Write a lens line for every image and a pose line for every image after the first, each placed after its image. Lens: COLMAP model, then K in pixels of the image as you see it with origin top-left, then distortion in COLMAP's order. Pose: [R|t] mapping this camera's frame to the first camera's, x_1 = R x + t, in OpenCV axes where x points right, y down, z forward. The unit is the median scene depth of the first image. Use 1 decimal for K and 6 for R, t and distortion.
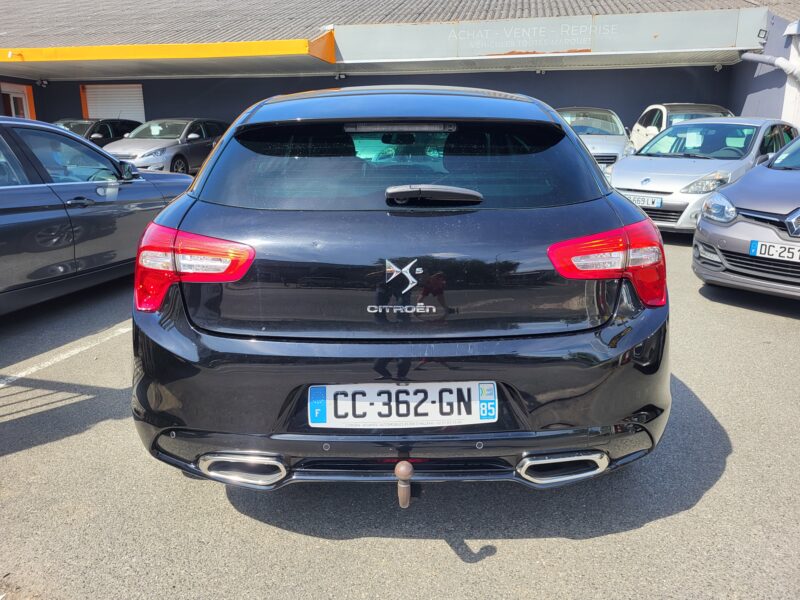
lens RADIAL K [[614.9, 0, 400.0], [0, 614.9, 300.0], [0, 0, 1]] dist [0.012193, -0.010168]
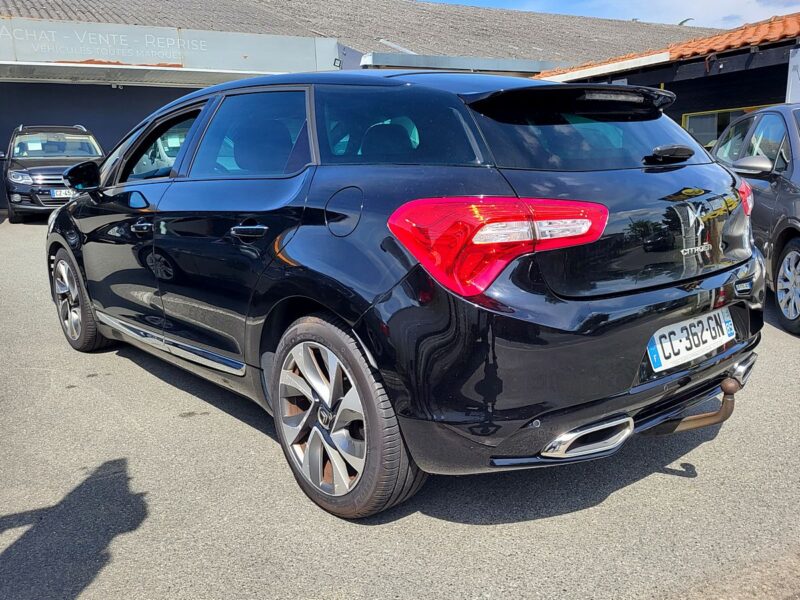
lens RADIAL K [[694.5, 0, 400.0], [0, 694.5, 300.0], [0, 0, 1]] dist [0.008579, -0.000047]
pose [[0.758444, -0.140060, 0.636511, -0.296030], [0.185153, 0.982700, -0.004386, 0.002247], [-0.624885, 0.121179, 0.771255, 0.083522]]
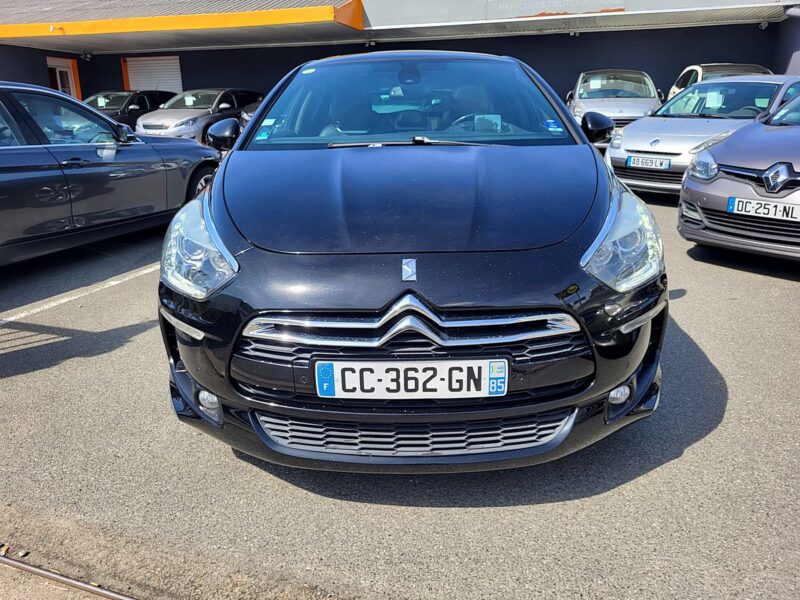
lens RADIAL K [[614.9, 0, 400.0], [0, 614.9, 300.0], [0, 0, 1]] dist [0.012193, -0.010168]
pose [[0.996910, 0.010574, -0.077841, 0.076613], [-0.007152, 0.999001, 0.044104, 0.016827], [0.078230, -0.043411, 0.995990, -0.015315]]
